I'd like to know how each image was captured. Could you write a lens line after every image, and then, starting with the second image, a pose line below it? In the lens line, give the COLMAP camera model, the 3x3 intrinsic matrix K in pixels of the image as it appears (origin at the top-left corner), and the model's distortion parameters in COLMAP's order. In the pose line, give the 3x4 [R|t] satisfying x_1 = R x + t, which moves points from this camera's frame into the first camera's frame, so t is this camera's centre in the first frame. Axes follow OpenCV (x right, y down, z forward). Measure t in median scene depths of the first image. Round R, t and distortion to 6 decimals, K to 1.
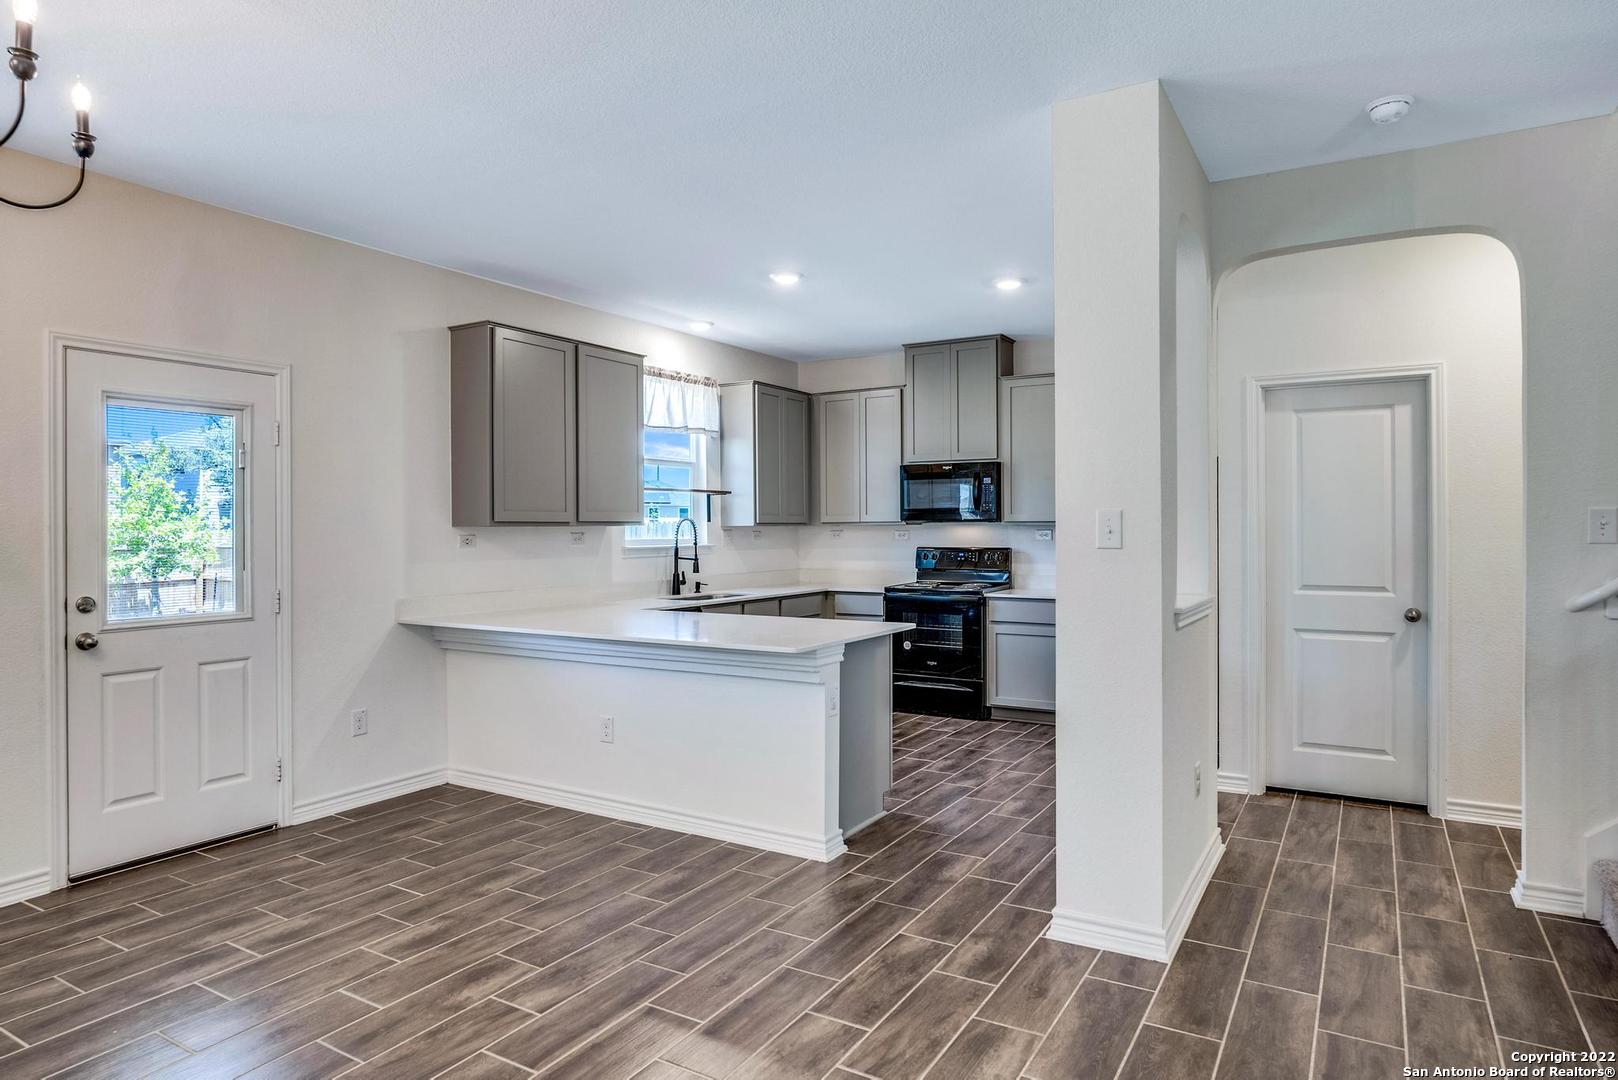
lens RADIAL K [[938.8, 0, 830.4], [0, 938.8, 523.7], [0, 0, 1]] dist [-0.017184, 0.000902]
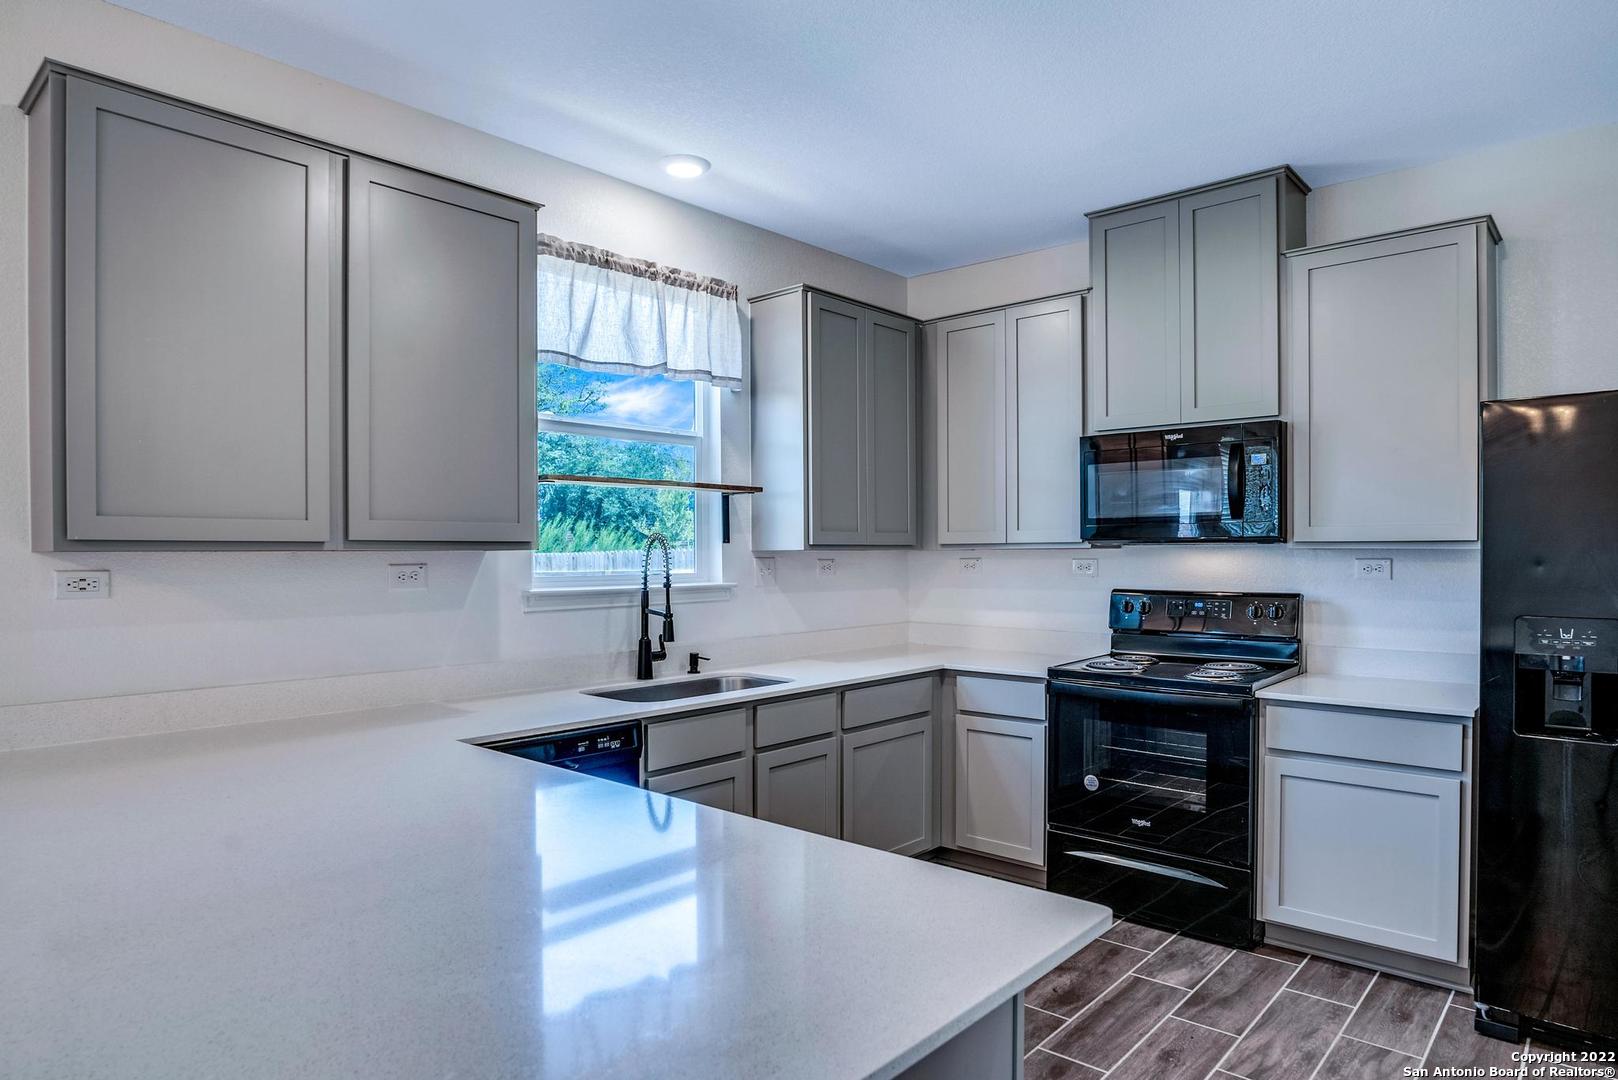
lens RADIAL K [[951.7, 0, 841.4], [0, 951.7, 554.9], [0, 0, 1]] dist [-0.022149, 0.000345]
pose [[0.982291, 0.002190, -0.187351, 0.043858], [-0.000522, 0.999960, 0.008952, 0.000101], [0.187363, -0.008695, 0.982252, 0.457726]]
